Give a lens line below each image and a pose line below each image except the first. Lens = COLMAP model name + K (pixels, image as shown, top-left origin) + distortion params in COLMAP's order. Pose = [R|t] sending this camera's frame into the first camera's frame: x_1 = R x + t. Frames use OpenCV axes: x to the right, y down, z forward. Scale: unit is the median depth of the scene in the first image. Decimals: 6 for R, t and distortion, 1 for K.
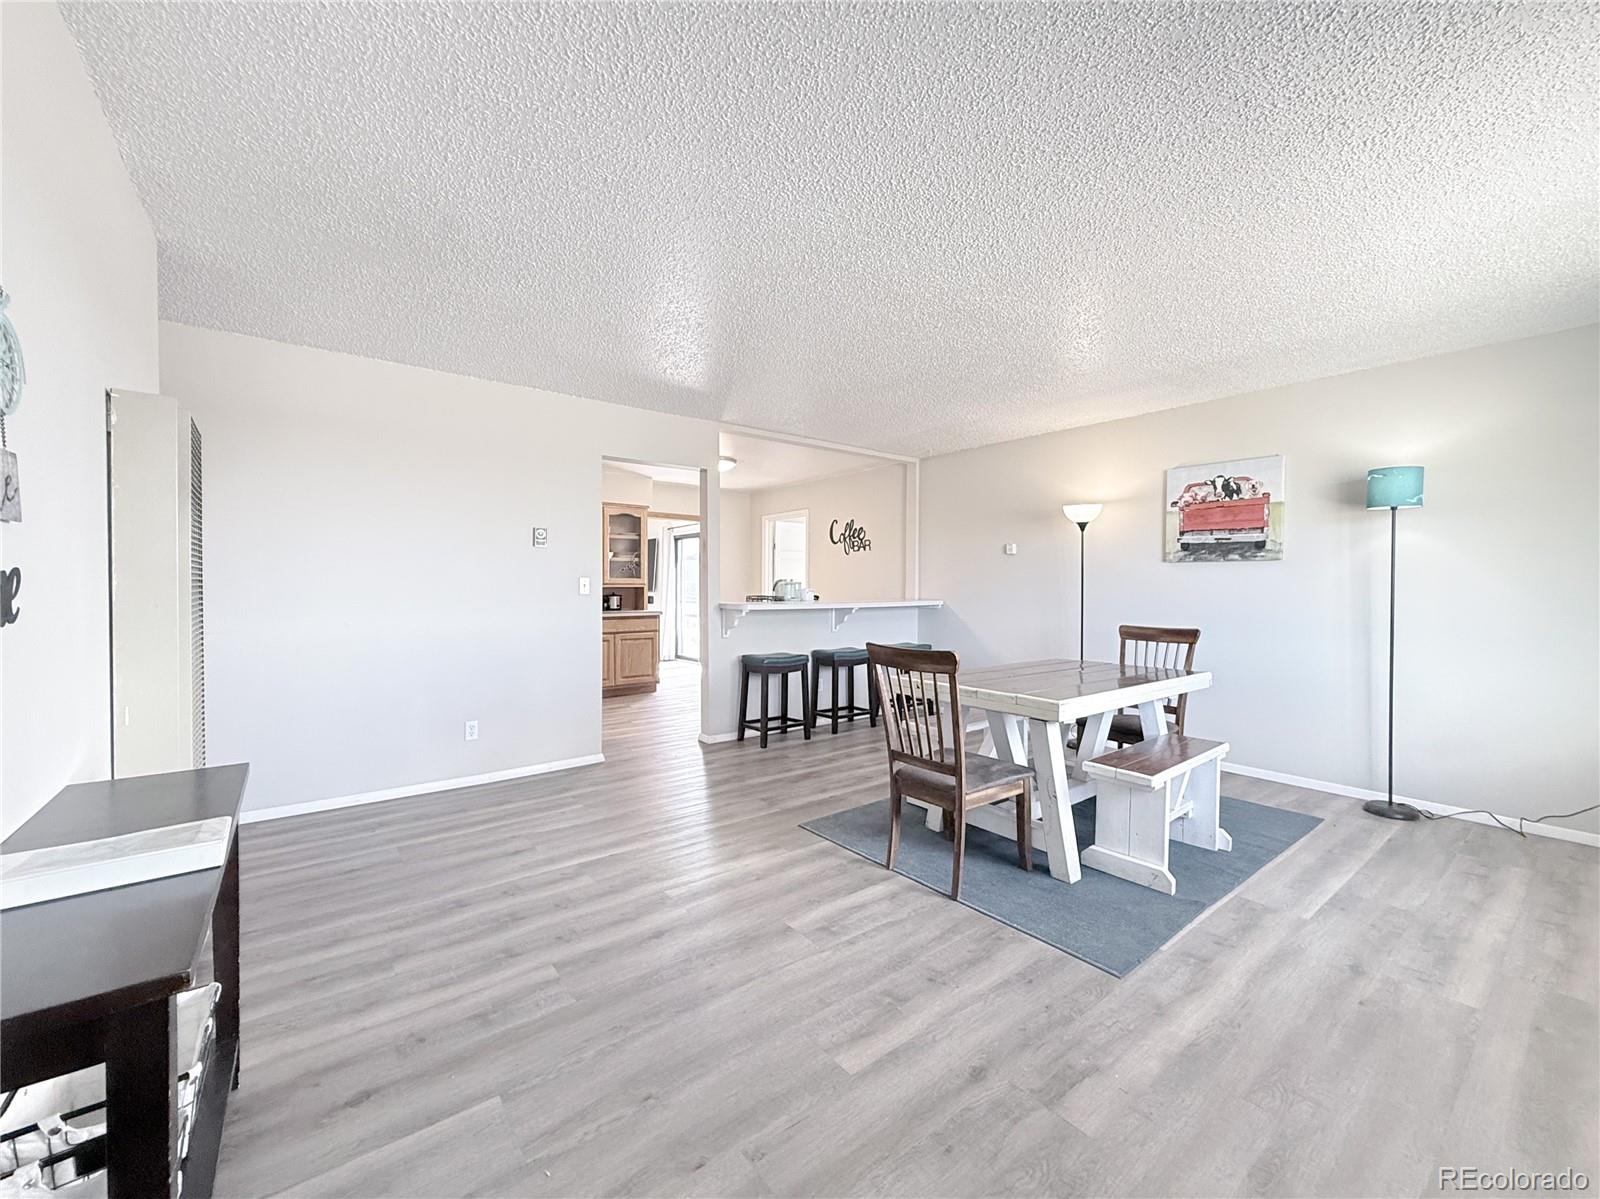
lens RADIAL K [[649.6, 0, 801.8], [0, 649.6, 594.2], [0, 0, 1]] dist [-0.001235, -0.000045]
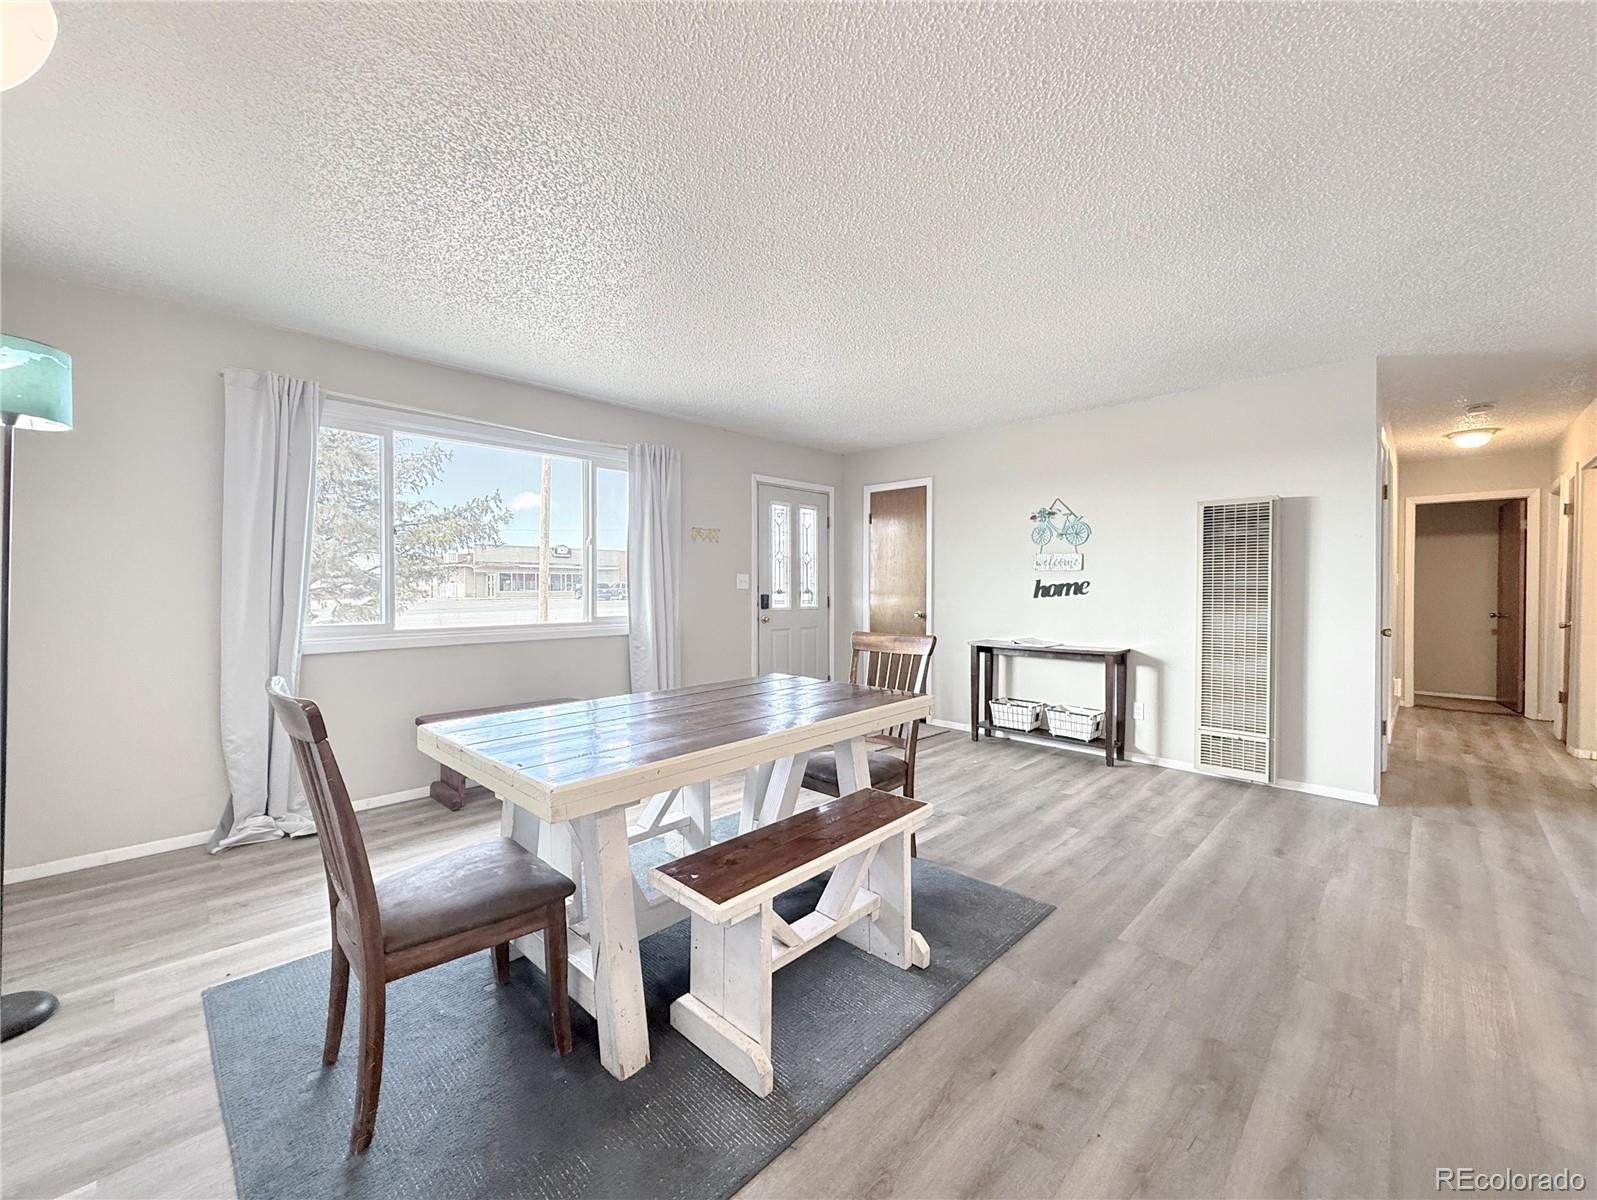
lens RADIAL K [[640.9, 0, 791.0], [0, 640.9, 596.9], [0, 0, 1]] dist [-0.000742, 0.000133]
pose [[-0.992997, -0.003781, -0.118083, 0.299348], [-0.007351, 0.999529, 0.029808, -0.013709], [0.117915, 0.030467, -0.992556, 1.314766]]
